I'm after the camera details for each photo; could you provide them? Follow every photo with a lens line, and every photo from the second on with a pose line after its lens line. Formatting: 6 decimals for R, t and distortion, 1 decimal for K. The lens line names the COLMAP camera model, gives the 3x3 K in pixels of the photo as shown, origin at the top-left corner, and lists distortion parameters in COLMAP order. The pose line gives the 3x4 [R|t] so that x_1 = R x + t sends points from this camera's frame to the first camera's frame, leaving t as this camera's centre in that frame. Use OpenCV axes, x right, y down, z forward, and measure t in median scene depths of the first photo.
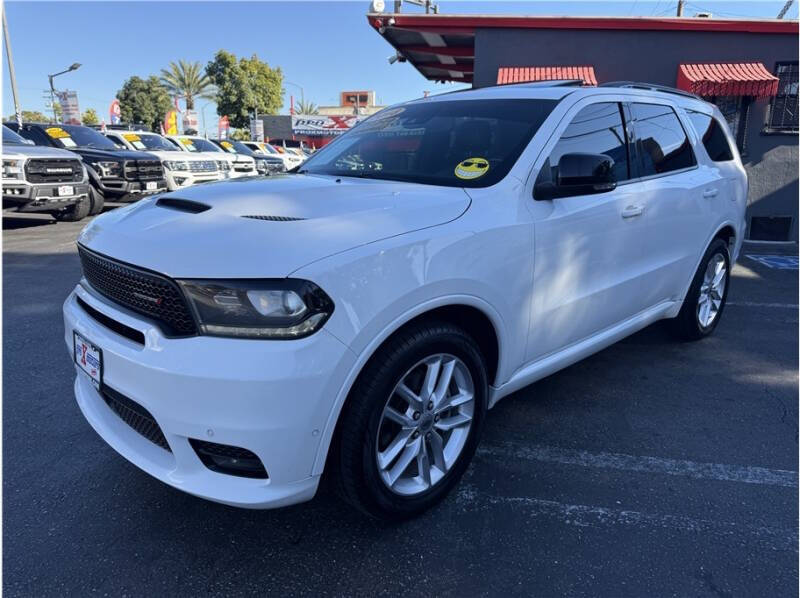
lens RADIAL K [[570.1, 0, 401.5], [0, 570.1, 297.8], [0, 0, 1]] dist [0.018760, -0.015572]
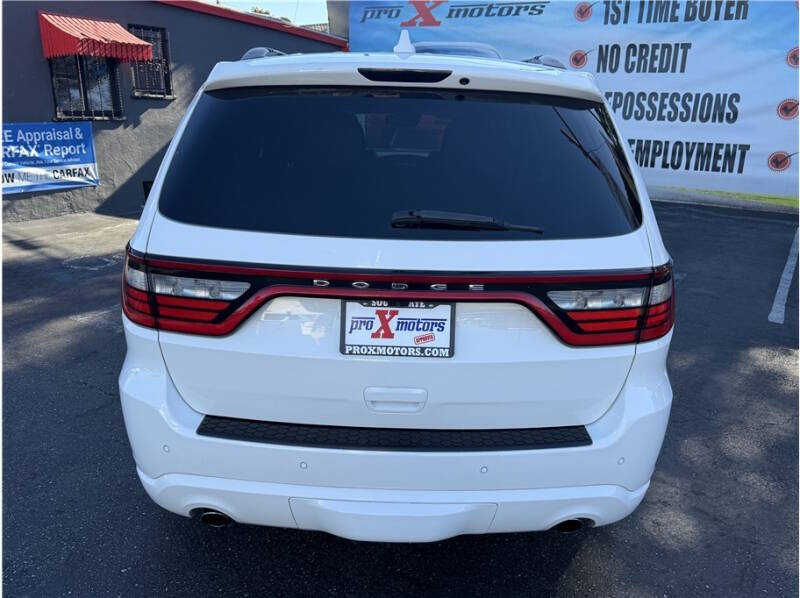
lens RADIAL K [[664.3, 0, 397.4], [0, 664.3, 298.5], [0, 0, 1]] dist [0.025881, -0.029015]
pose [[0.370617, -0.259838, 0.891699, -0.340545], [0.215879, 0.957876, 0.189396, -0.079581], [-0.903349, 0.122306, 0.411099, 0.173228]]
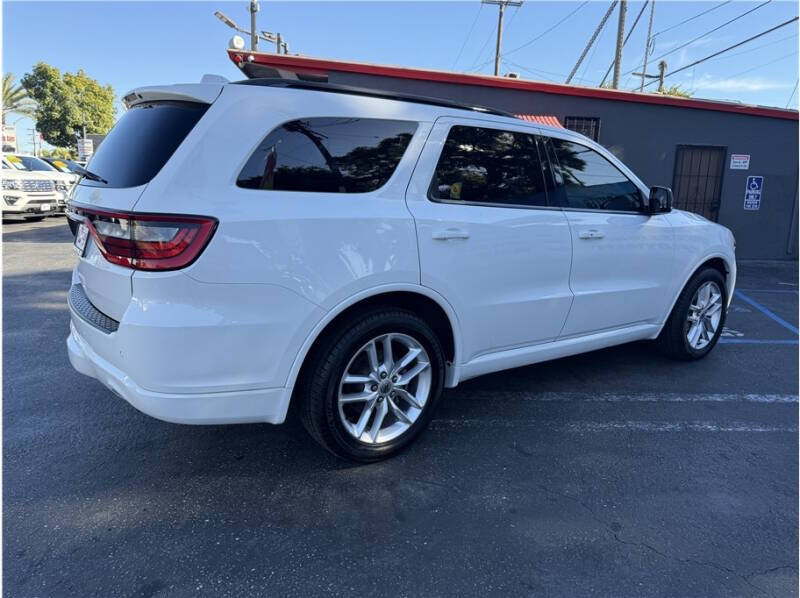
lens RADIAL K [[570.1, 0, 399.1], [0, 570.1, 296.7], [0, 0, 1]] dist [0.018760, -0.015572]
pose [[0.965369, -0.022807, 0.259888, -0.043724], [0.035606, 0.998368, -0.044647, 0.031642], [-0.258446, 0.052354, 0.964606, -0.110423]]
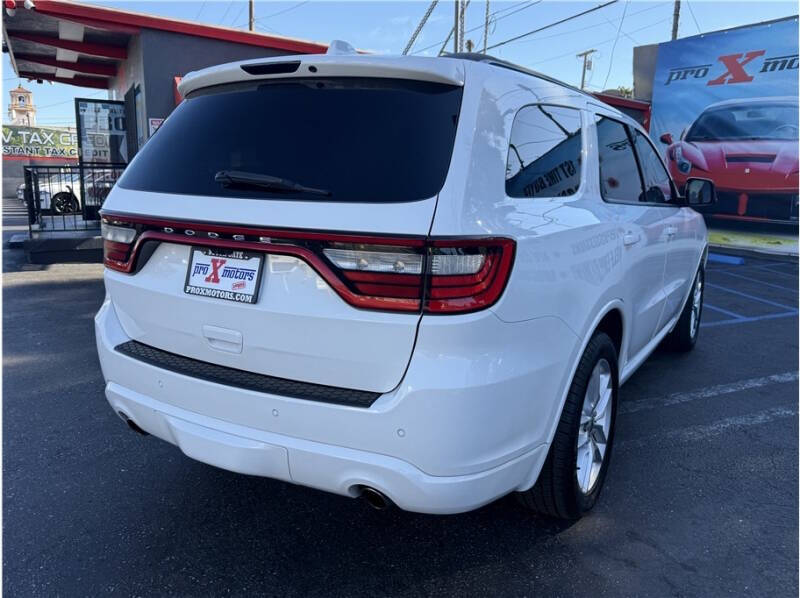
lens RADIAL K [[664.3, 0, 398.8], [0, 664.3, 305.8], [0, 0, 1]] dist [0.025881, -0.029015]
pose [[0.787014, -0.109660, 0.607111, -0.247412], [0.140680, 0.990049, -0.003540, -0.002794], [-0.600681, 0.088195, 0.794609, 0.012552]]
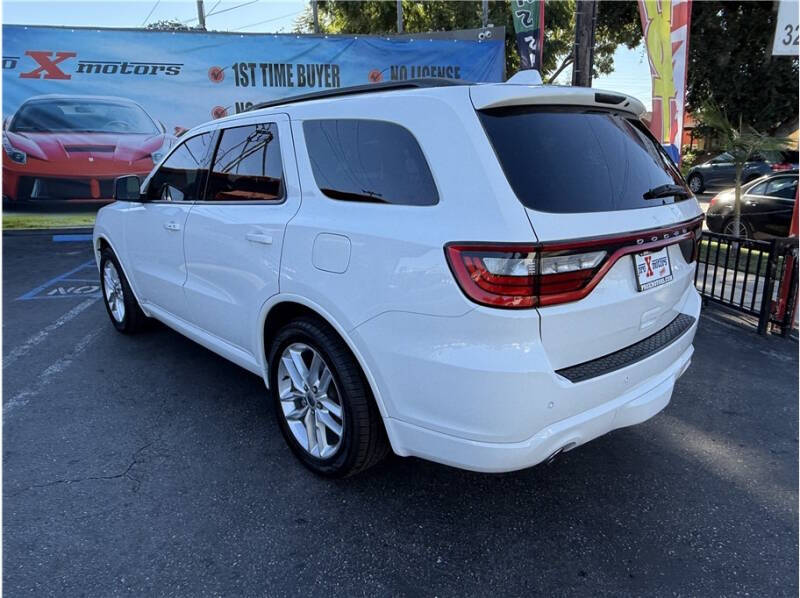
lens RADIAL K [[550.0, 0, 400.7], [0, 550.0, 303.0], [0, 0, 1]] dist [-0.006316, 0.013503]
pose [[-0.355956, -0.240084, 0.903136, -0.351204], [0.249333, 0.907002, 0.339382, -0.137759], [-0.900627, 0.345987, -0.262992, 0.465969]]
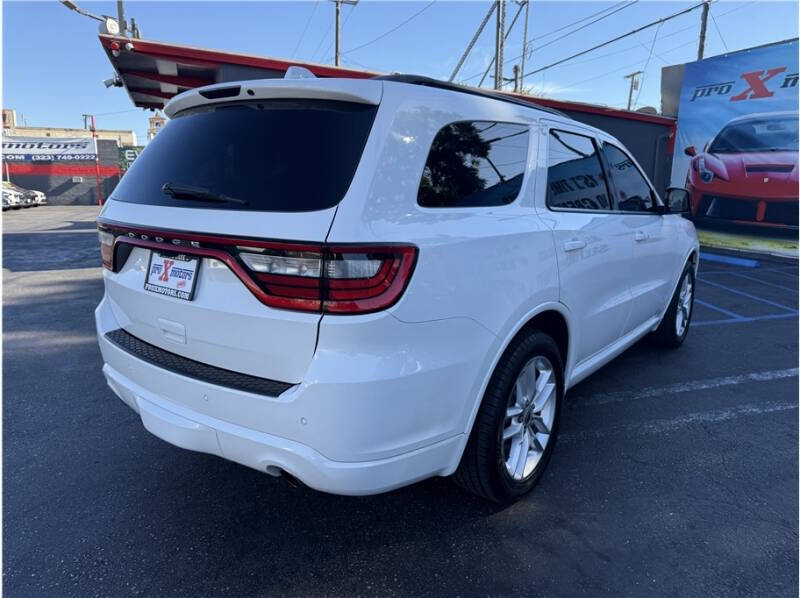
lens RADIAL K [[570.1, 0, 395.7], [0, 570.1, 301.6], [0, 0, 1]] dist [0.018760, -0.015572]
pose [[0.855920, -0.097026, 0.507925, -0.185019], [0.119595, 0.992752, -0.011893, 0.001867], [-0.503089, 0.070925, 0.861319, -0.011044]]
